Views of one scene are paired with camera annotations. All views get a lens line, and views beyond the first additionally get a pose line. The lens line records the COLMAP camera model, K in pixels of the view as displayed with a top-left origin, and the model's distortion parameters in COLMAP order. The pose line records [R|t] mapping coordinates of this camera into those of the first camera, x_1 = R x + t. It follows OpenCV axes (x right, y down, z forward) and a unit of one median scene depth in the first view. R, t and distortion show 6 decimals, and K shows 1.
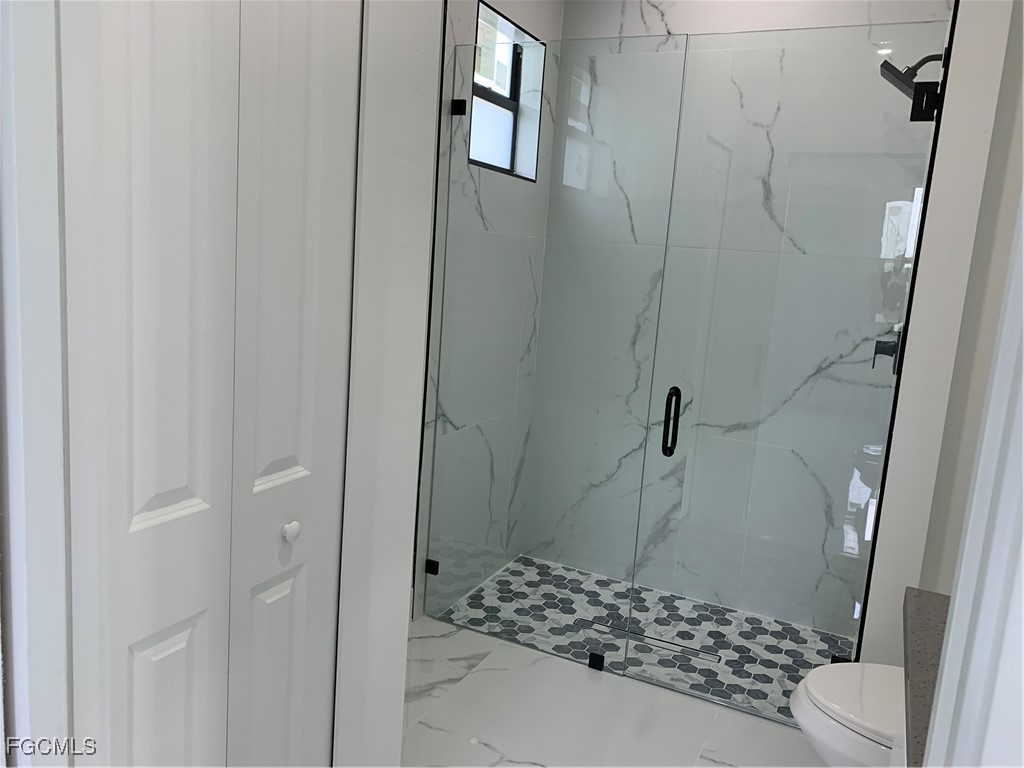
lens RADIAL K [[773.6, 0, 513.5], [0, 773.6, 387.5], [0, 0, 1]] dist [0.036565, -0.046818]
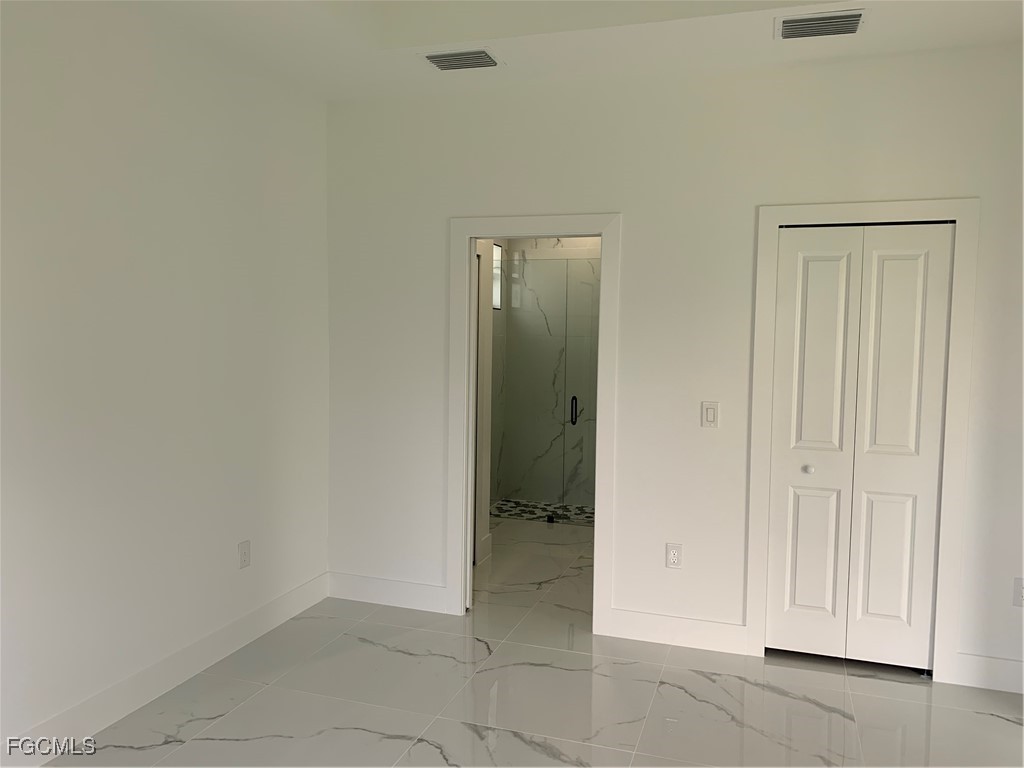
lens RADIAL K [[695.2, 0, 514.4], [0, 695.2, 378.8], [0, 0, 1]] dist [-0.010674, -0.001709]
pose [[0.991169, -0.062471, 0.116968, -0.163468], [0.074060, 0.992476, -0.097506, 0.102664], [-0.109996, 0.105308, 0.988338, -0.815592]]
